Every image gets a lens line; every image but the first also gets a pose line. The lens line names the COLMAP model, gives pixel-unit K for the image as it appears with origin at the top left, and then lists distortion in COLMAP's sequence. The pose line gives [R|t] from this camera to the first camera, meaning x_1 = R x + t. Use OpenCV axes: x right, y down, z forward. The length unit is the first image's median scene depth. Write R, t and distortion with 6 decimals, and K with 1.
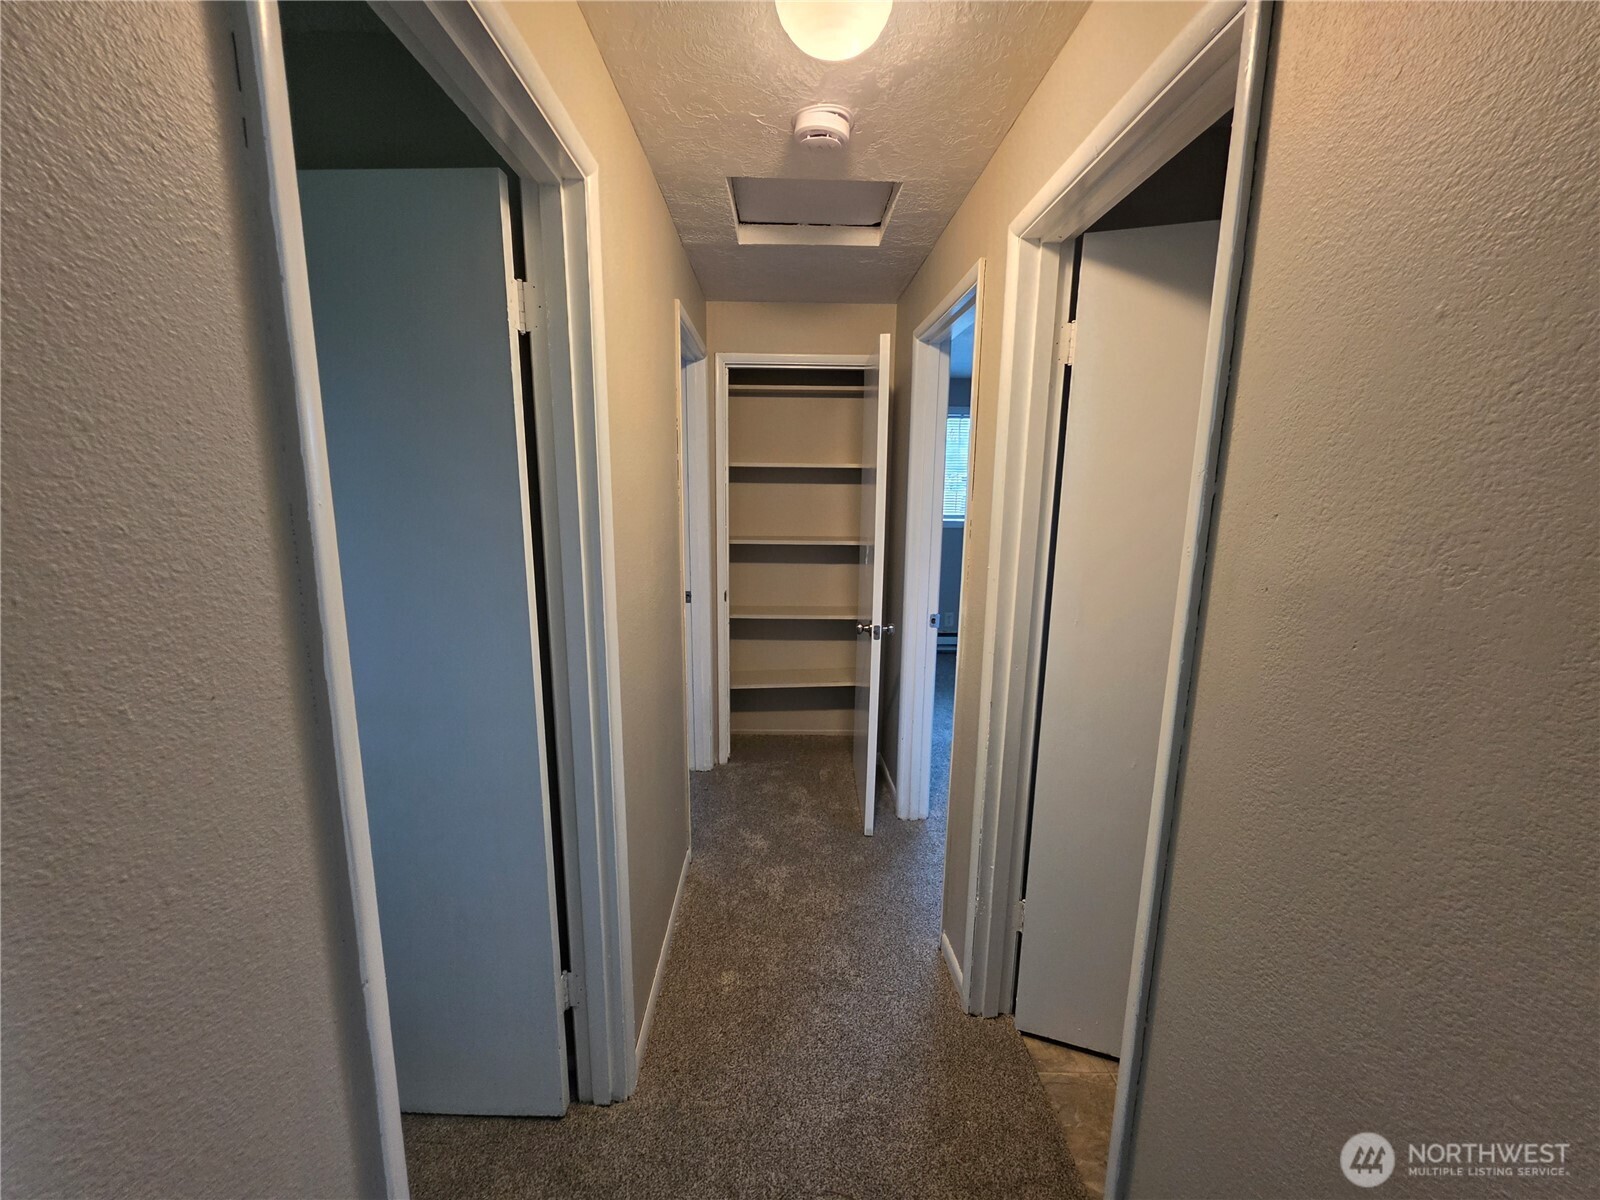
lens RADIAL K [[639.2, 0, 793.5], [0, 639.2, 588.9], [0, 0, 1]] dist [-0.002041, -0.000573]
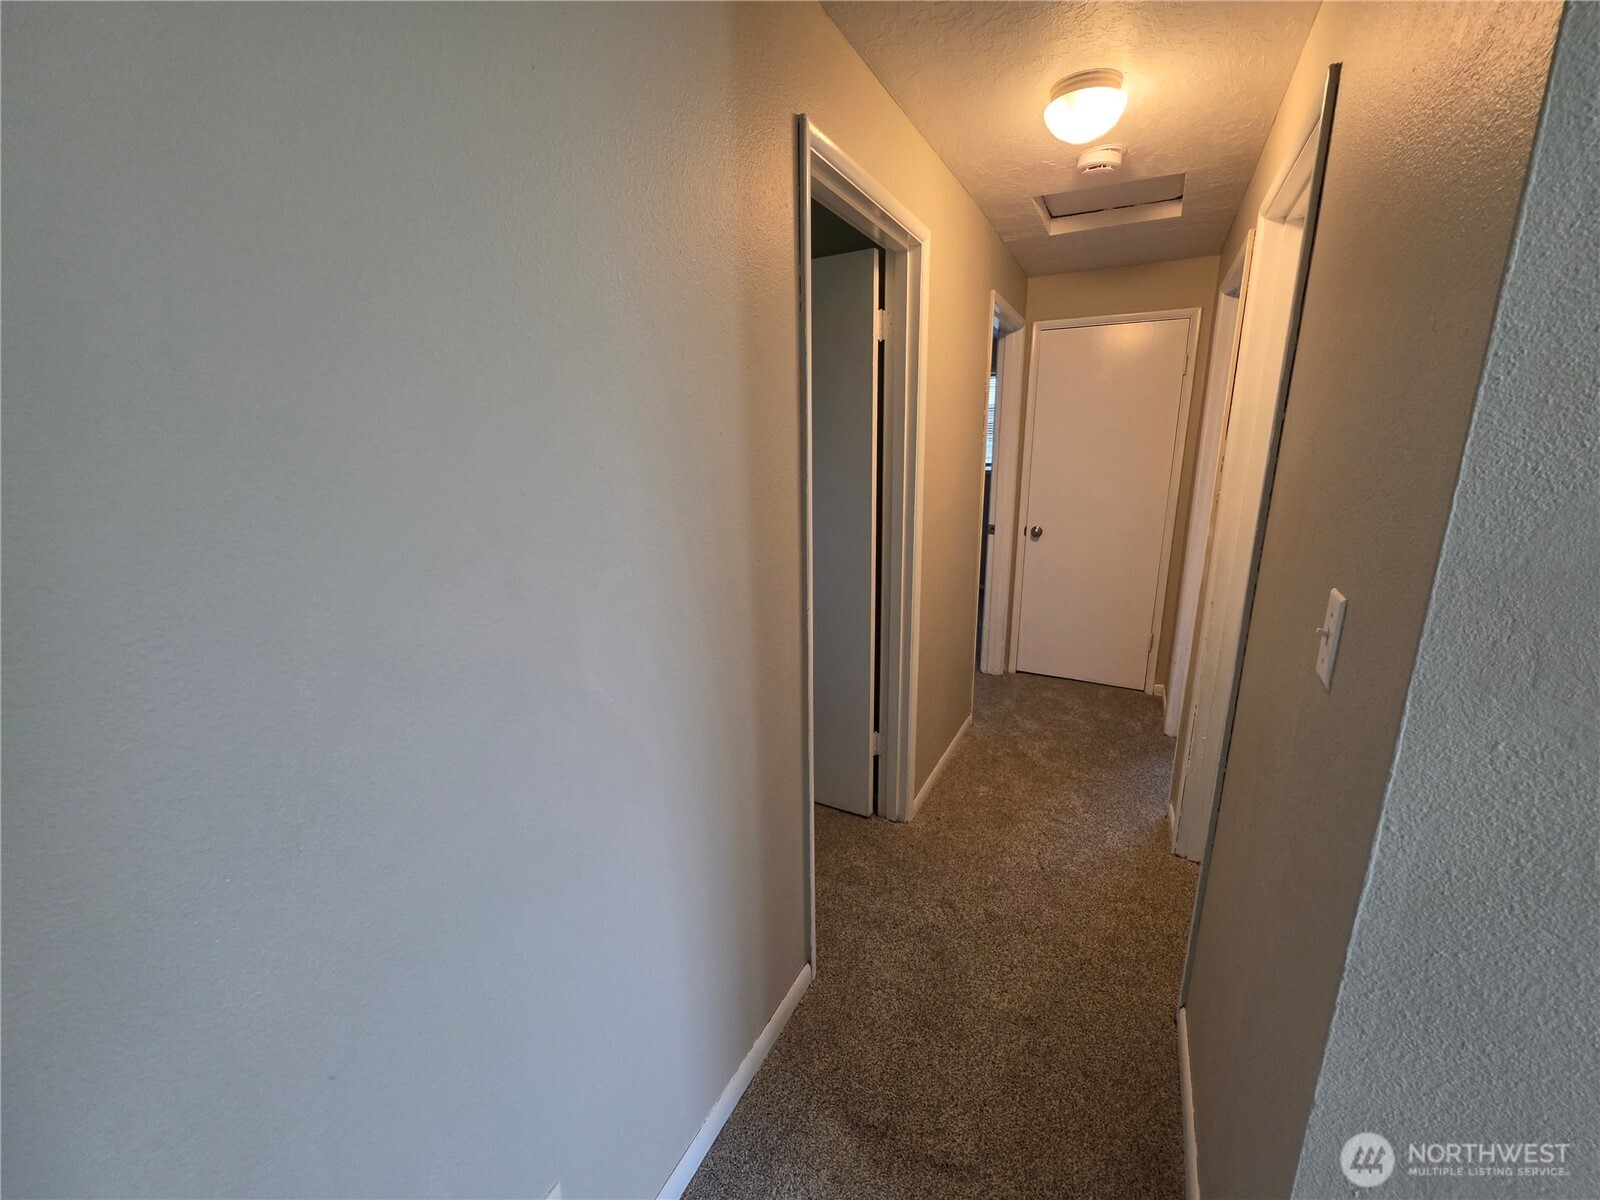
lens RADIAL K [[639.2, 0, 793.5], [0, 639.2, 588.9], [0, 0, 1]] dist [-0.002041, -0.000573]
pose [[0.870522, 0.091910, -0.483470, 0.200958], [-0.063734, 0.995187, 0.074433, 0.113228], [0.487985, -0.033983, 0.872190, -0.482962]]
